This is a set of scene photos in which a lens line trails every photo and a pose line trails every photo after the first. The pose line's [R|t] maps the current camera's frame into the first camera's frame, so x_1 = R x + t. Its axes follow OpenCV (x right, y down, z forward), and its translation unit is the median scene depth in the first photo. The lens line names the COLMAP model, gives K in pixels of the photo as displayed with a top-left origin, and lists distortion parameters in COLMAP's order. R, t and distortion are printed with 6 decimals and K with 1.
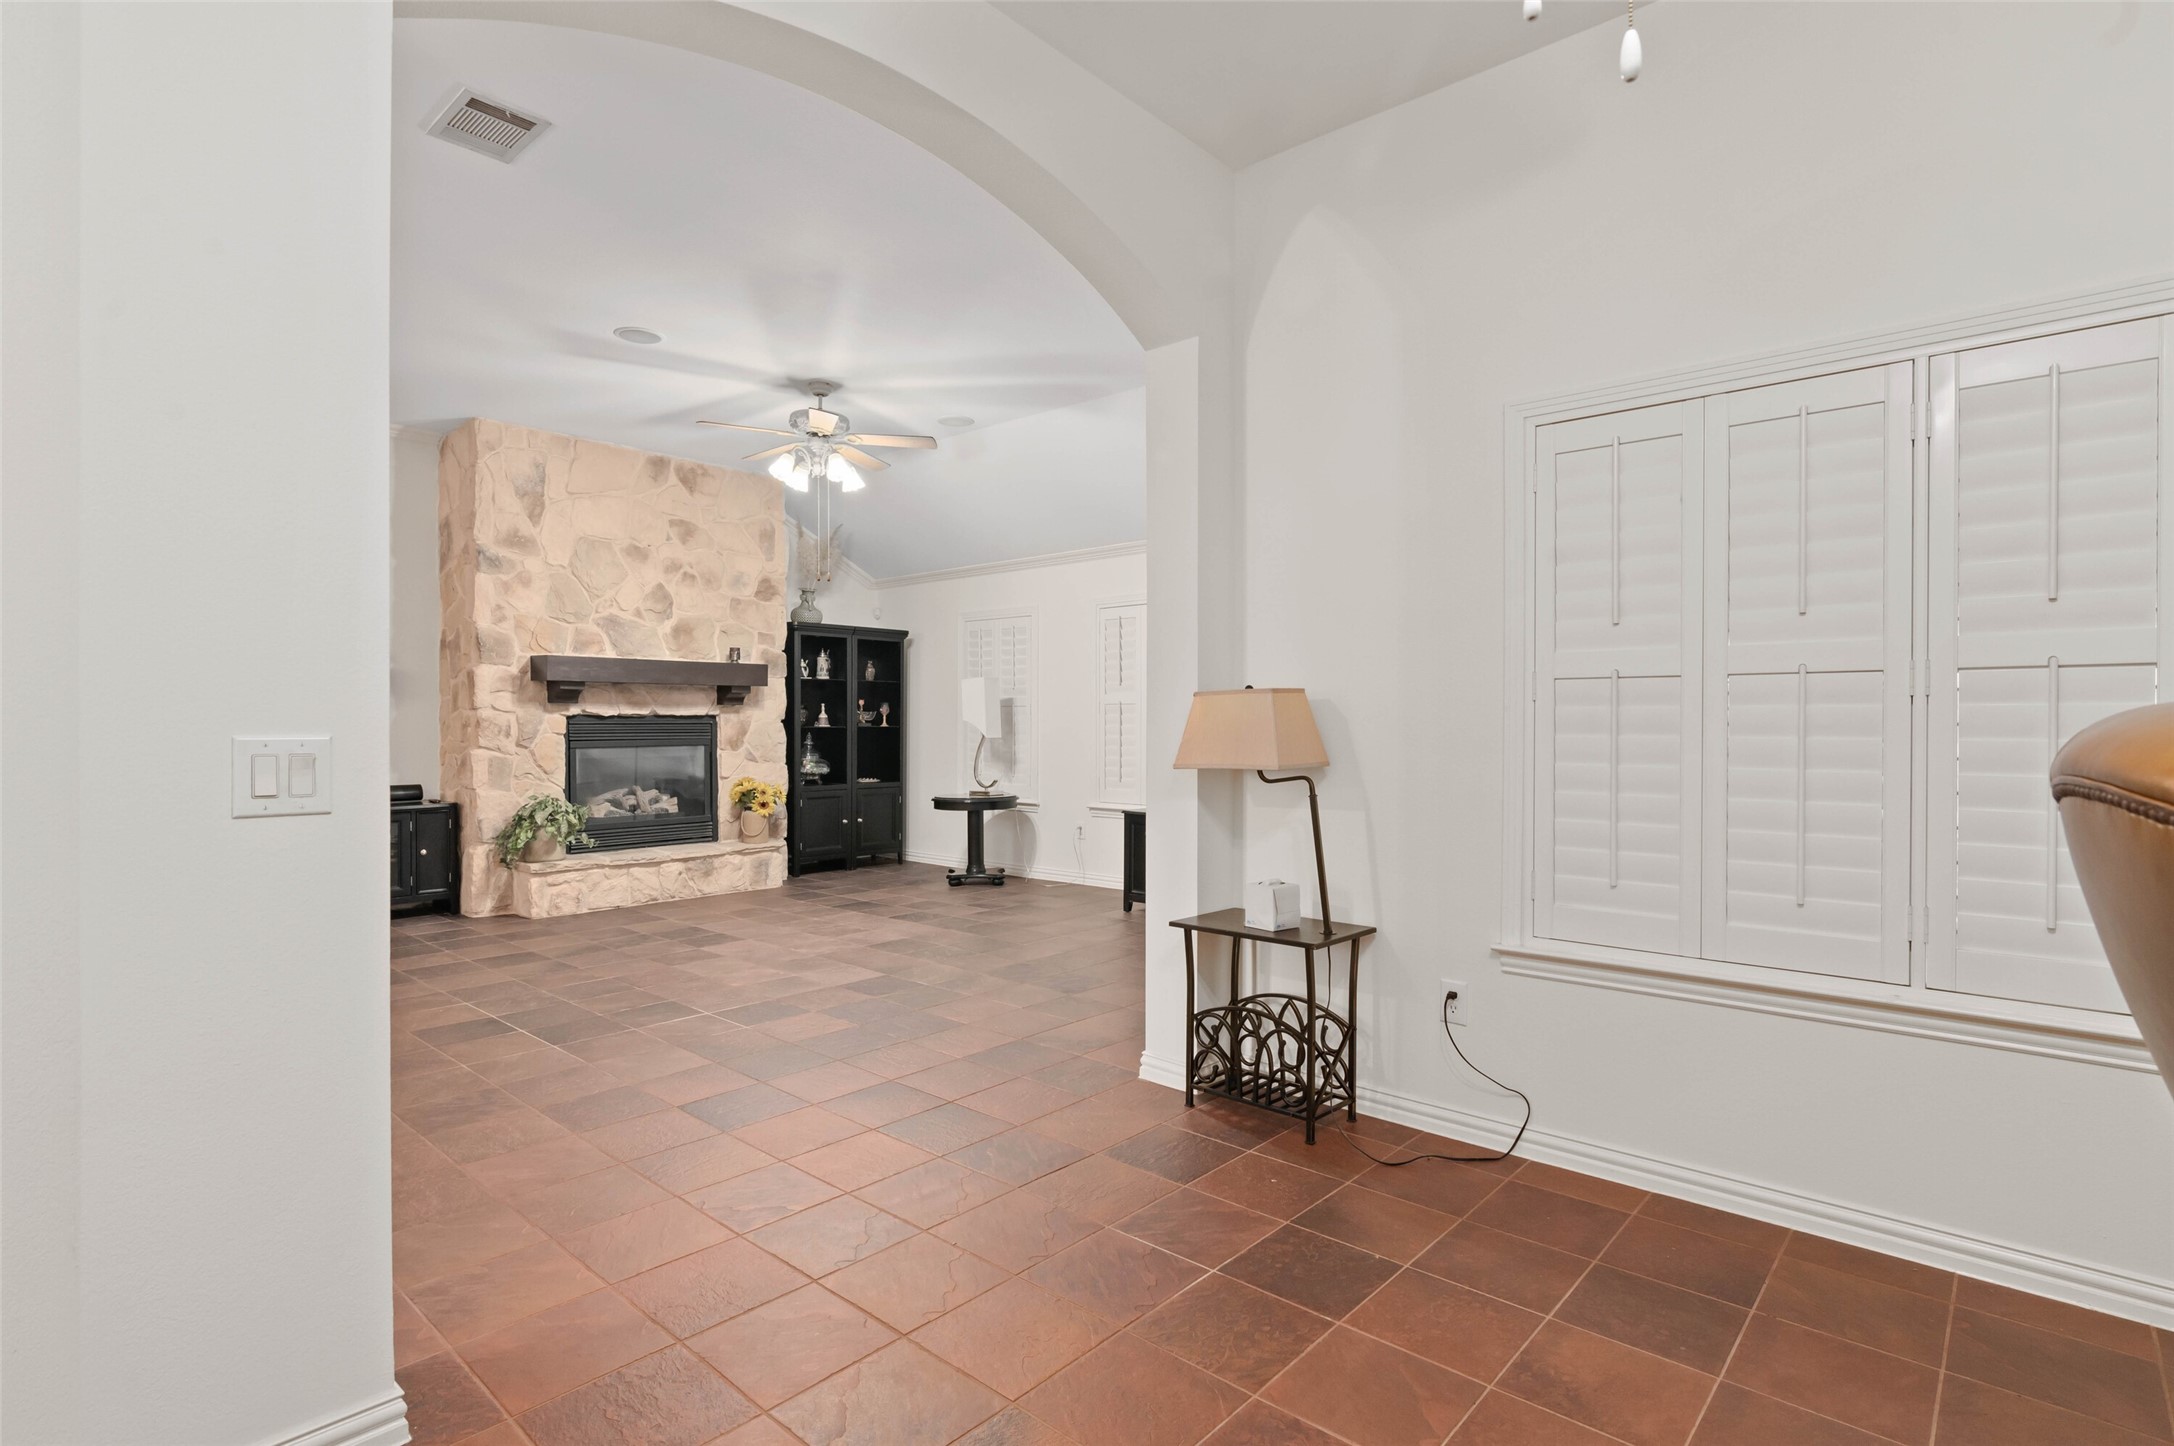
lens RADIAL K [[1070.4, 0, 1087.0], [0, 1070.4, 723.0], [0, 0, 1]] dist [0.000113, -0.000231]
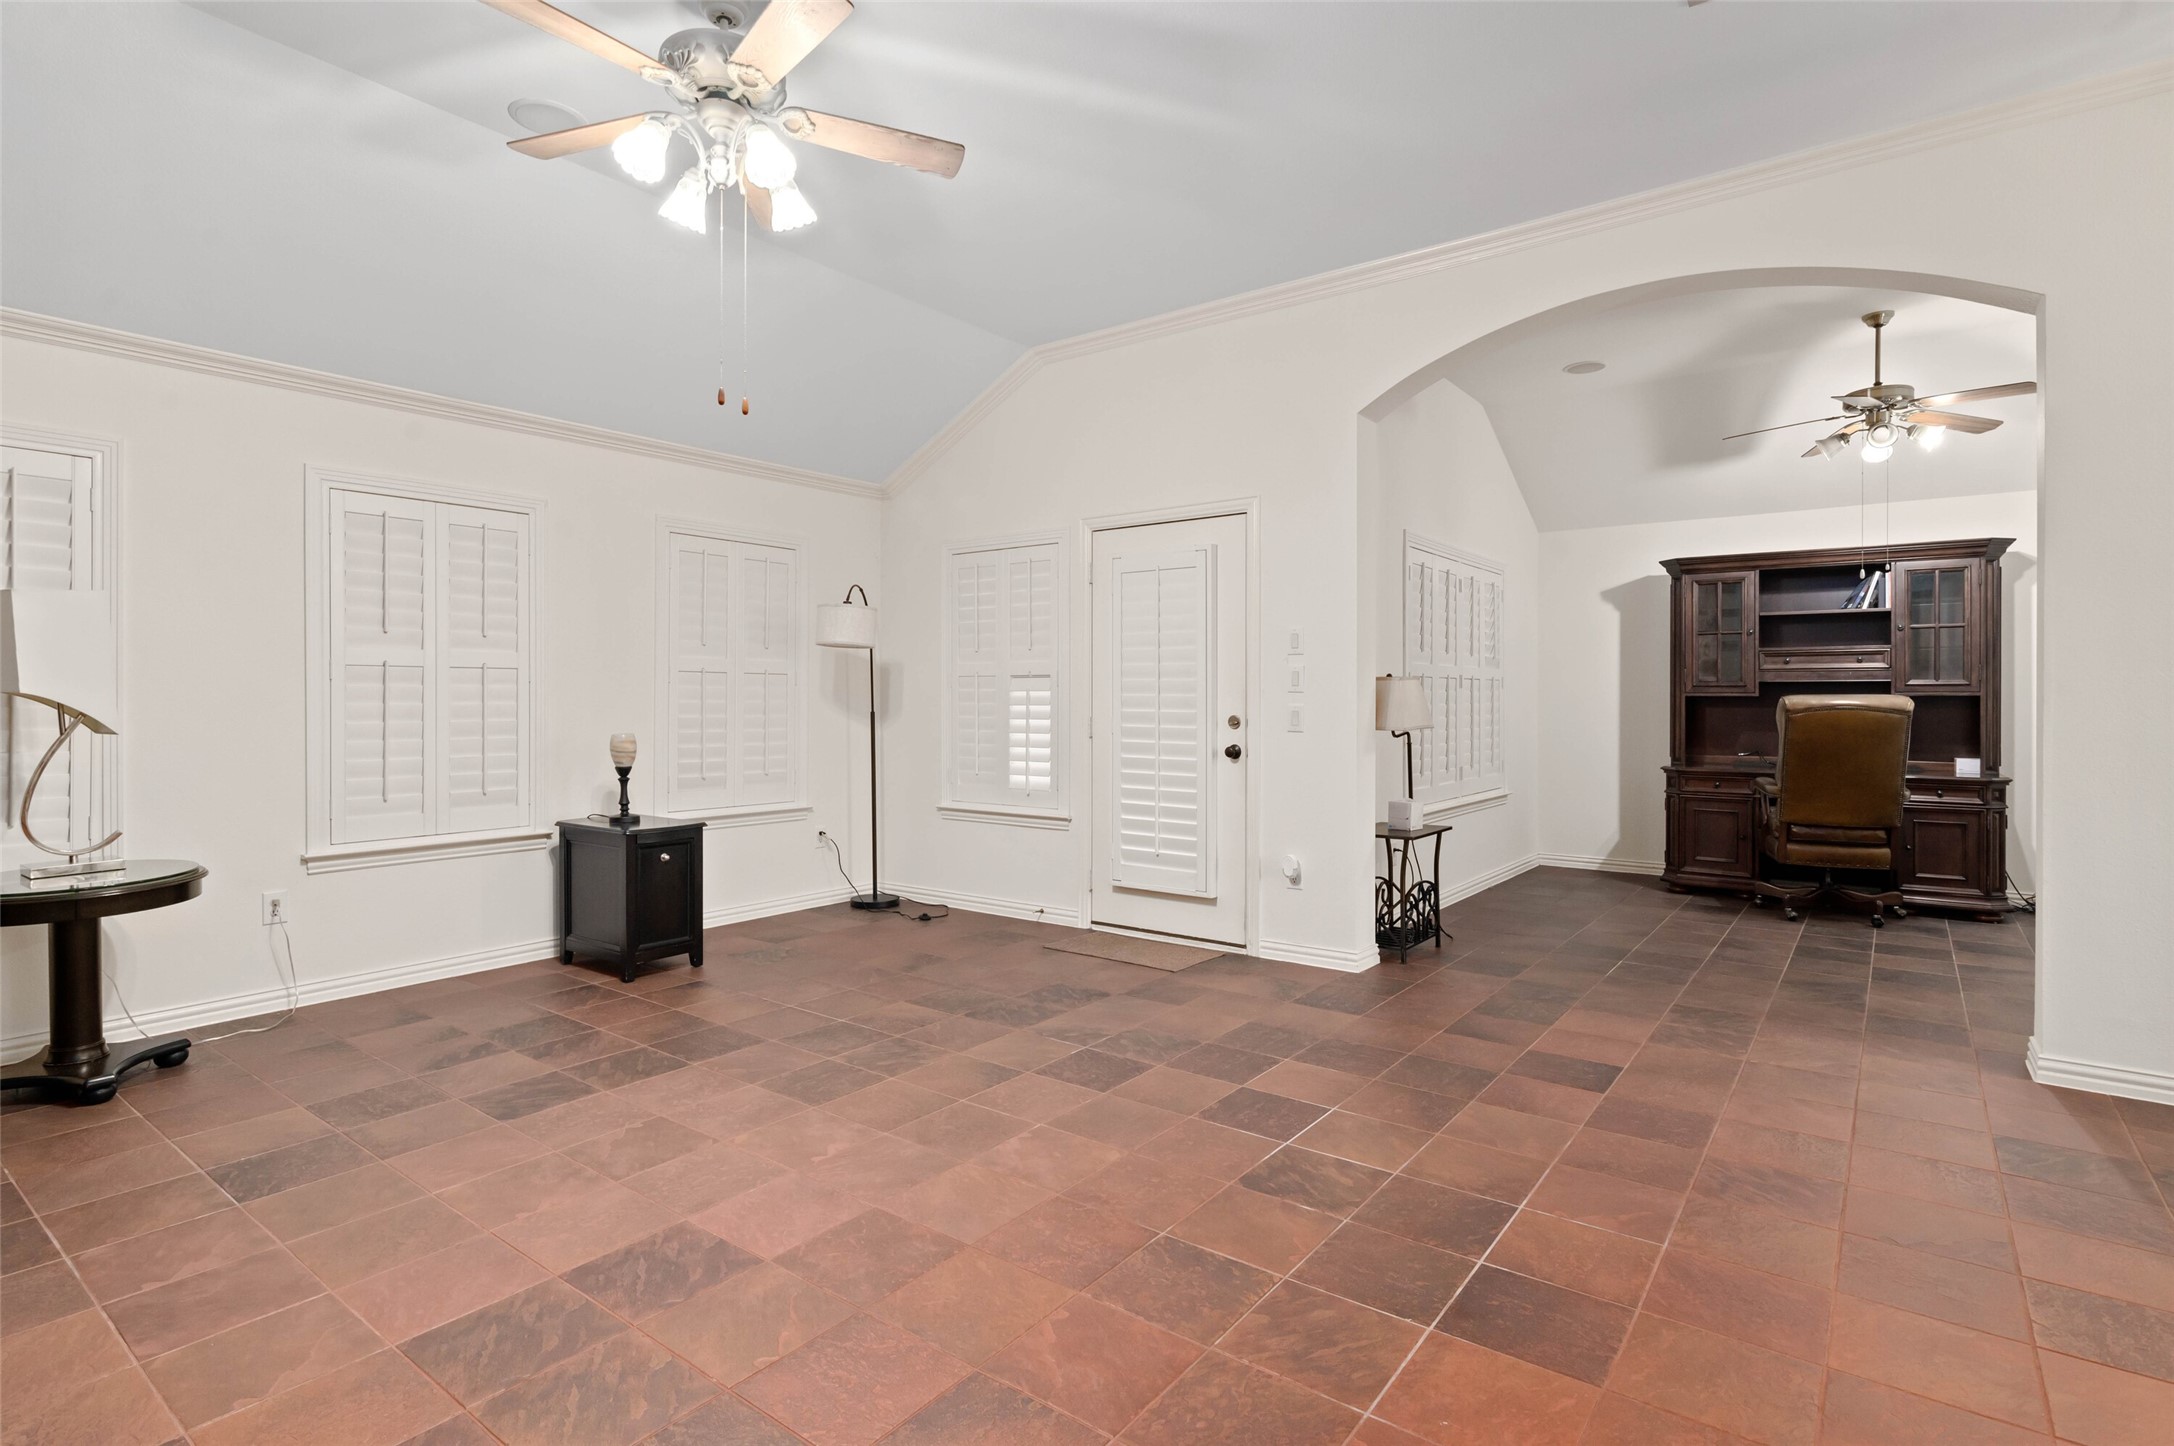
lens RADIAL K [[1075.4, 0, 1091.0], [0, 1075.4, 702.7], [0, 0, 1]] dist [0.001351, -0.000011]
pose [[-0.084476, -0.005468, 0.996410, -0.600449], [0.000576, 0.999985, 0.005536, -0.001054], [-0.996425, 0.001042, -0.084472, 0.706294]]
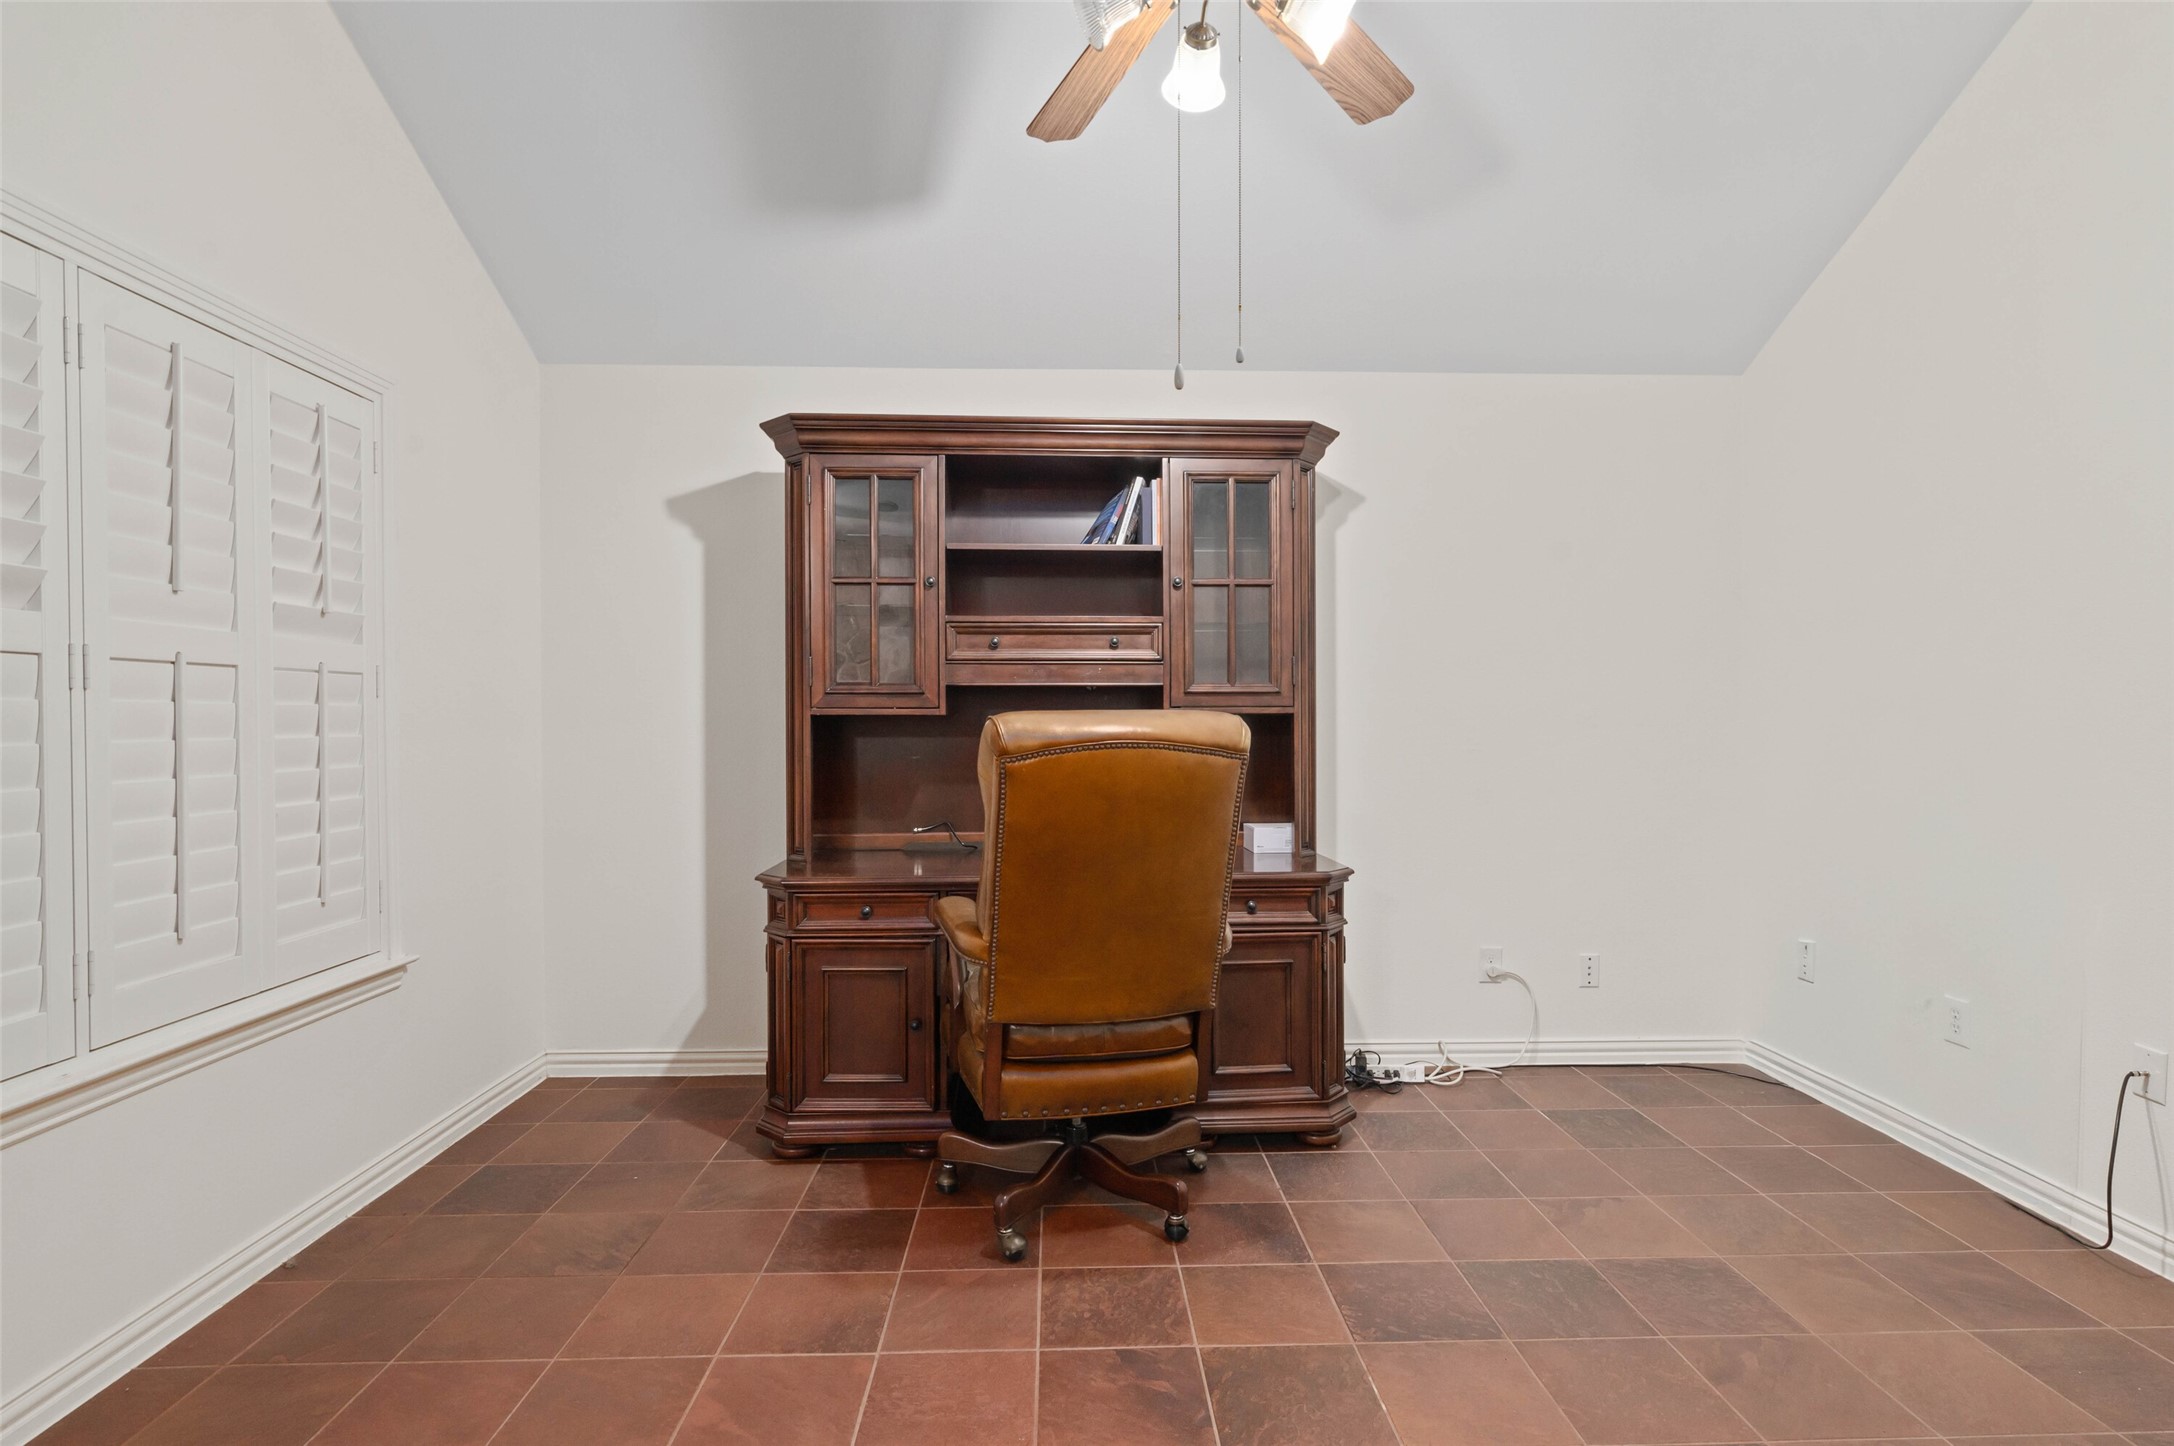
lens RADIAL K [[1075.4, 0, 1091.0], [0, 1075.4, 702.7], [0, 0, 1]] dist [0.001351, -0.000011]
pose [[-0.691256, 0.008875, 0.722555, -0.111970], [0.003461, 0.999954, -0.008971, -0.001936], [-0.722602, -0.003700, -0.691255, 0.336689]]
